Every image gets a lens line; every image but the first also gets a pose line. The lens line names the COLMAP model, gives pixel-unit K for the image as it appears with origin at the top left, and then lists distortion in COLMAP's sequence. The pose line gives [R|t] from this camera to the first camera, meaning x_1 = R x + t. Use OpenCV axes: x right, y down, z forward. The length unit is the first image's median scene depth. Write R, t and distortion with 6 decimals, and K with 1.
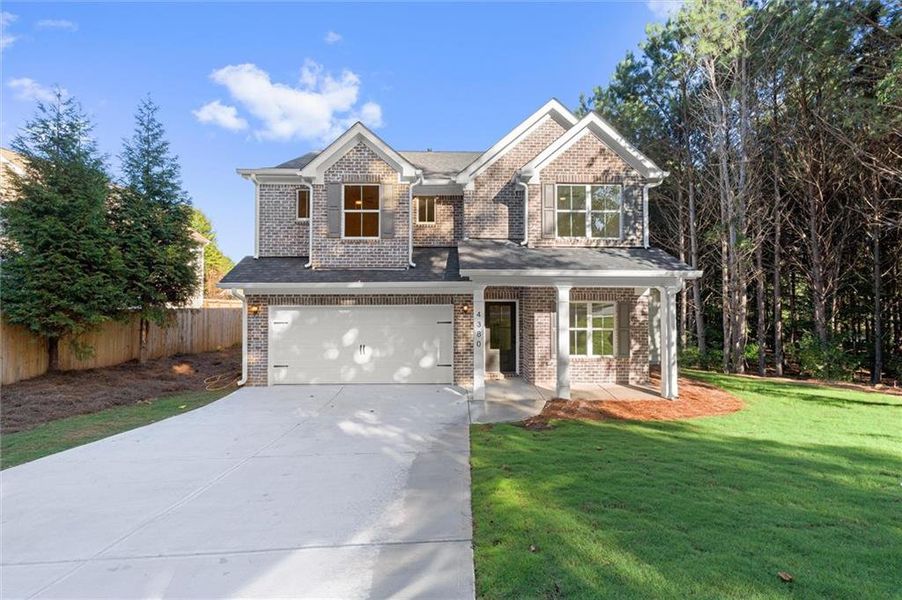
lens RADIAL K [[408.2, 0, 452.8], [0, 408.2, 302.3], [0, 0, 1]] dist [-0.001846, -0.000338]
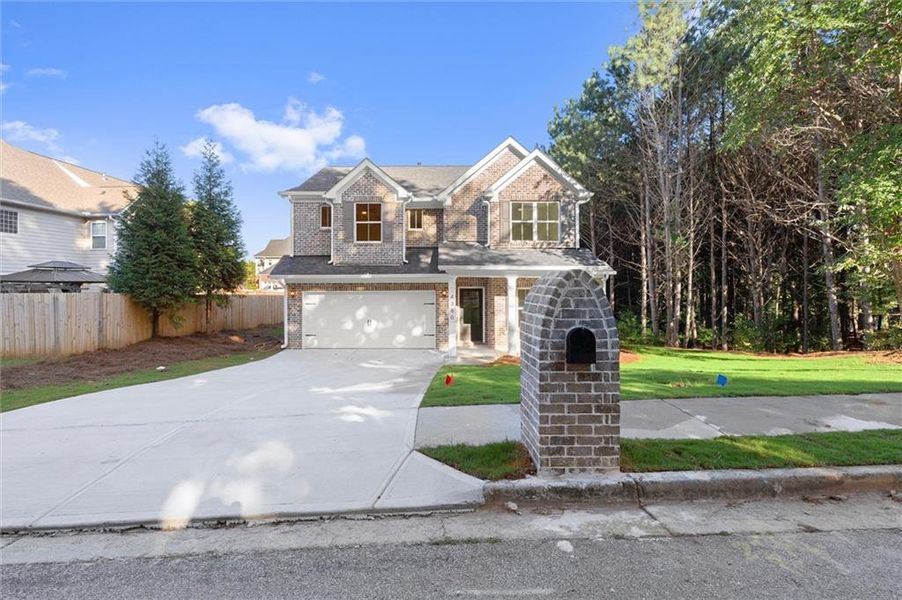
lens RADIAL K [[413.7, 0, 432.5], [0, 413.7, 299.2], [0, 0, 1]] dist [0.000321, -0.000017]
pose [[0.999459, -0.000228, -0.032885, 0.037299], [0.000794, 0.999852, 0.017205, 0.011635], [0.032876, -0.017222, 0.999311, -0.390035]]
